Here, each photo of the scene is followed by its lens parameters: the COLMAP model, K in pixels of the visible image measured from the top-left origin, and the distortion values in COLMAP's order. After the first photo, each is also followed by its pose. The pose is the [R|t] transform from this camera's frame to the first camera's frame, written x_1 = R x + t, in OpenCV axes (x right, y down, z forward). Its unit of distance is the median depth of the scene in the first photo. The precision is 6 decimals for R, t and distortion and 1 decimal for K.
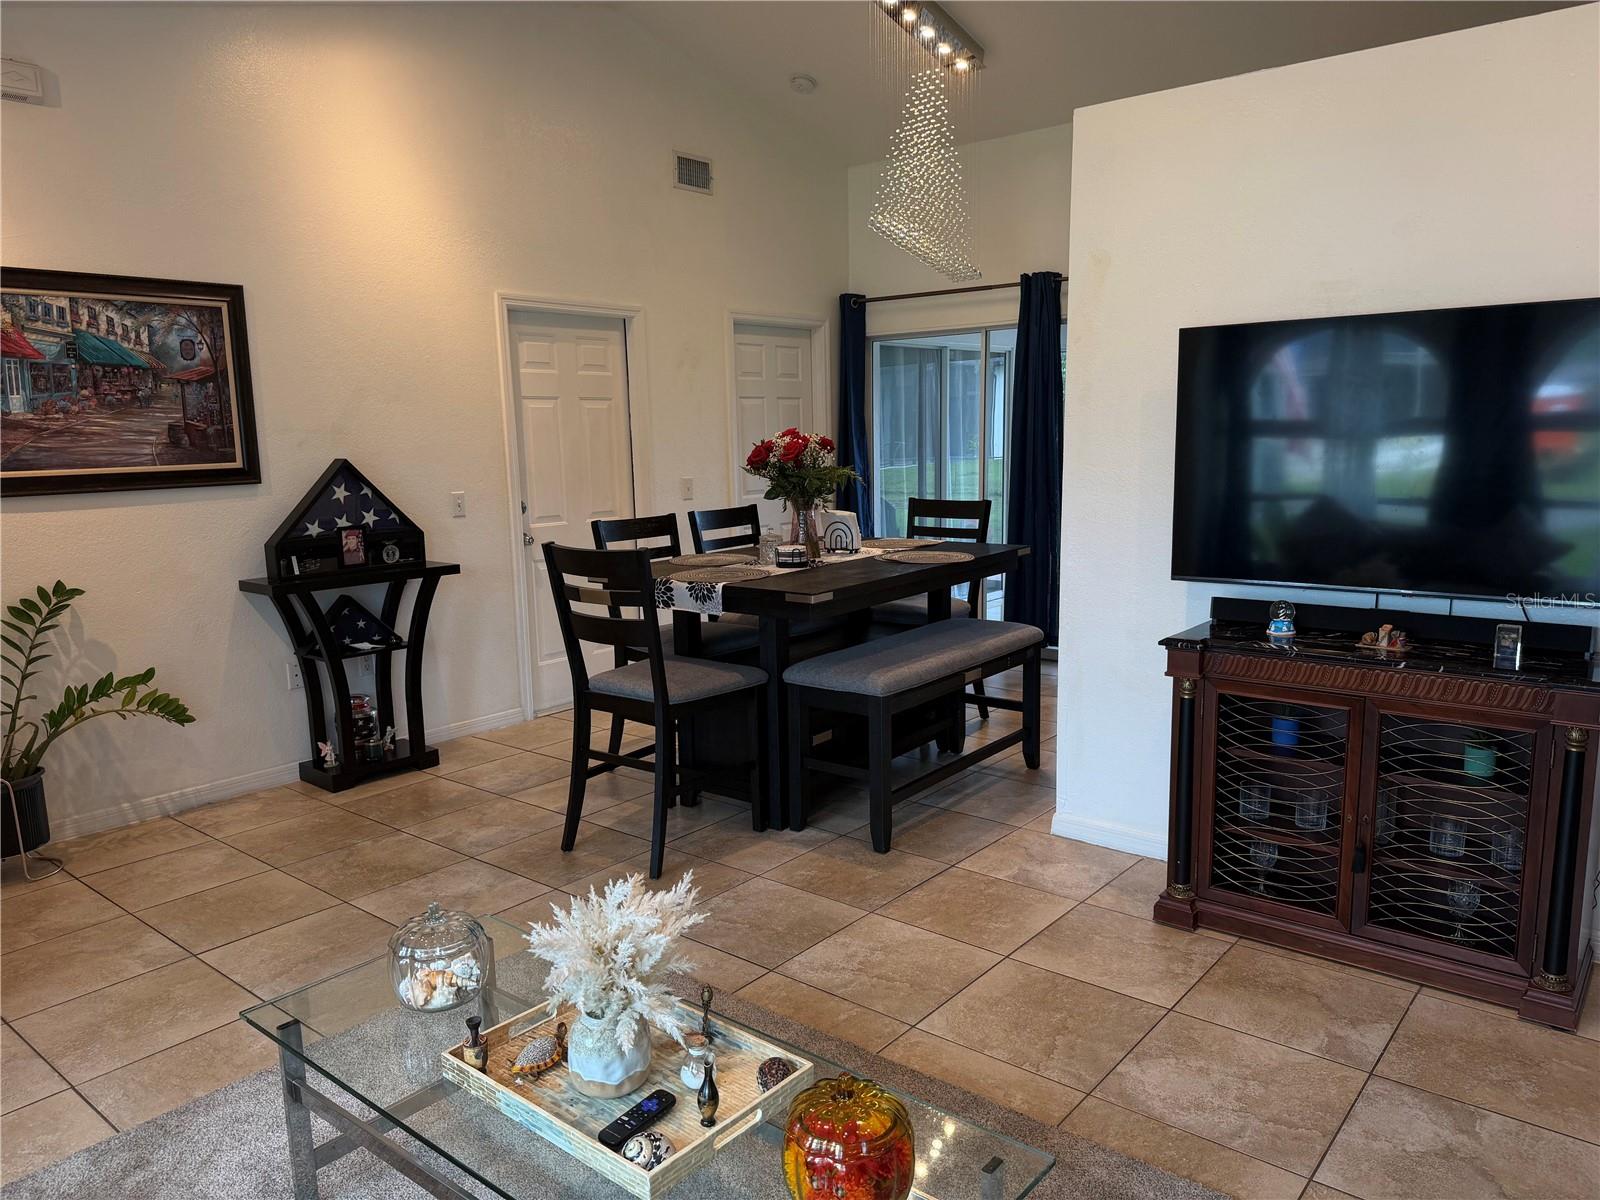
lens RADIAL K [[1135.4, 0, 800.0], [0, 1135.4, 600.0], [0, 0, 1]] dist [0.056318, -0.071043]
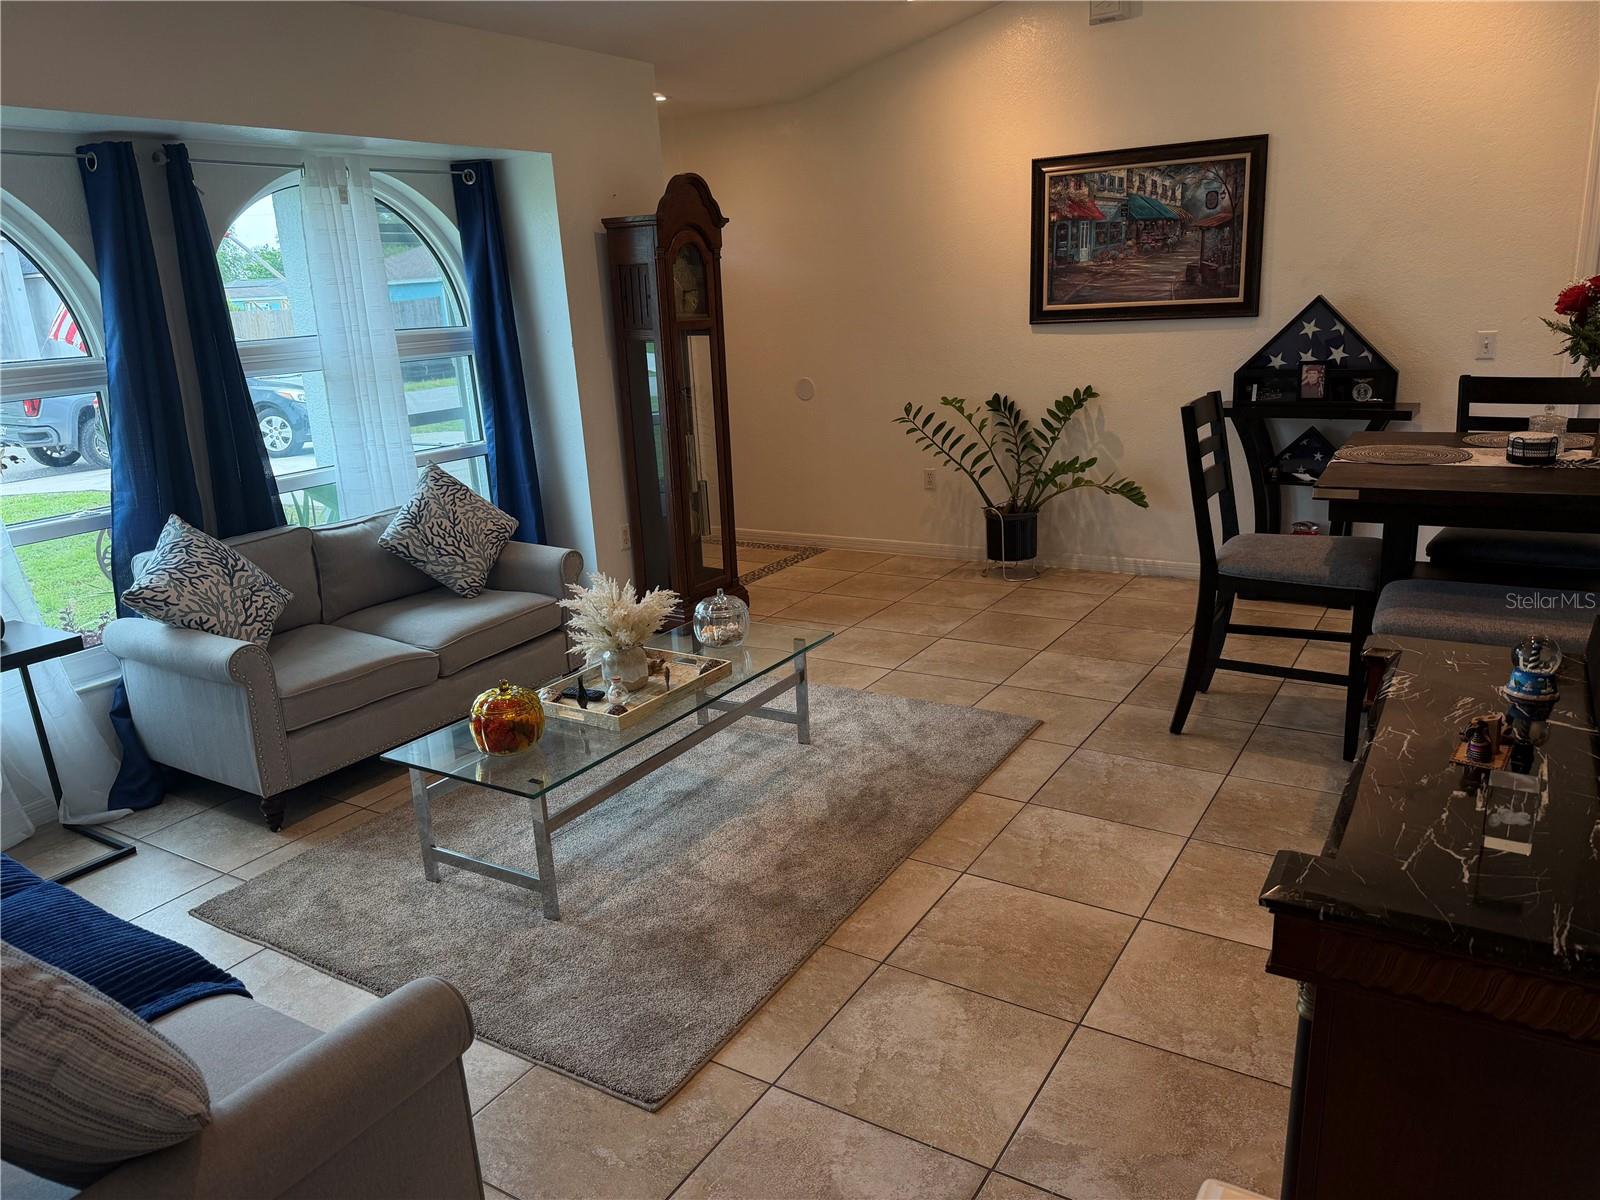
lens RADIAL K [[1122.4, 0, 800.0], [0, 1122.4, 600.0], [0, 0, 1]] dist [0.120423, -0.260301]
pose [[0.135812, 0.277032, -0.951214, 0.674714], [-0.104925, 0.958732, 0.264241, -0.091785], [0.985163, 0.063919, 0.159274, 0.438977]]
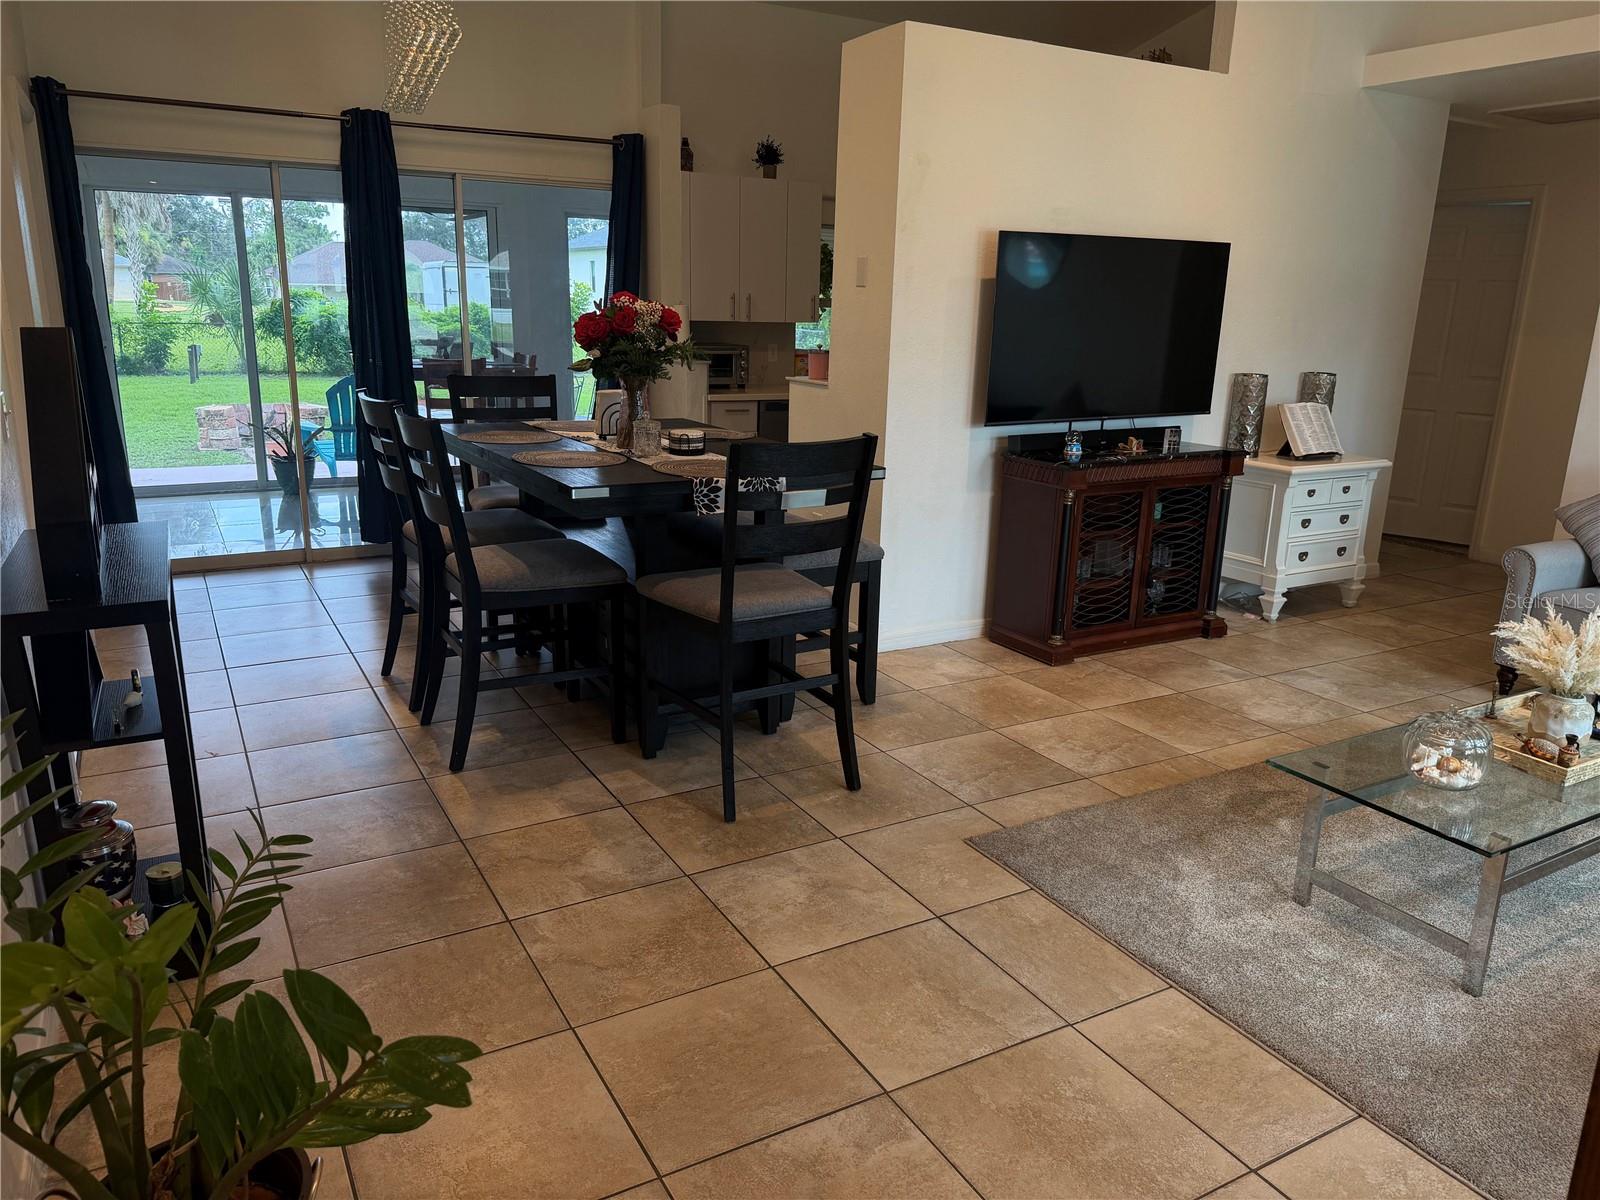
lens RADIAL K [[1122.4, 0, 800.0], [0, 1122.4, 600.0], [0, 0, 1]] dist [0.120423, -0.260301]
pose [[0.354895, -0.213579, 0.910183, -0.839117], [0.110035, 0.976332, 0.186196, -0.074772], [-0.928408, 0.034072, 0.369996, 0.612521]]
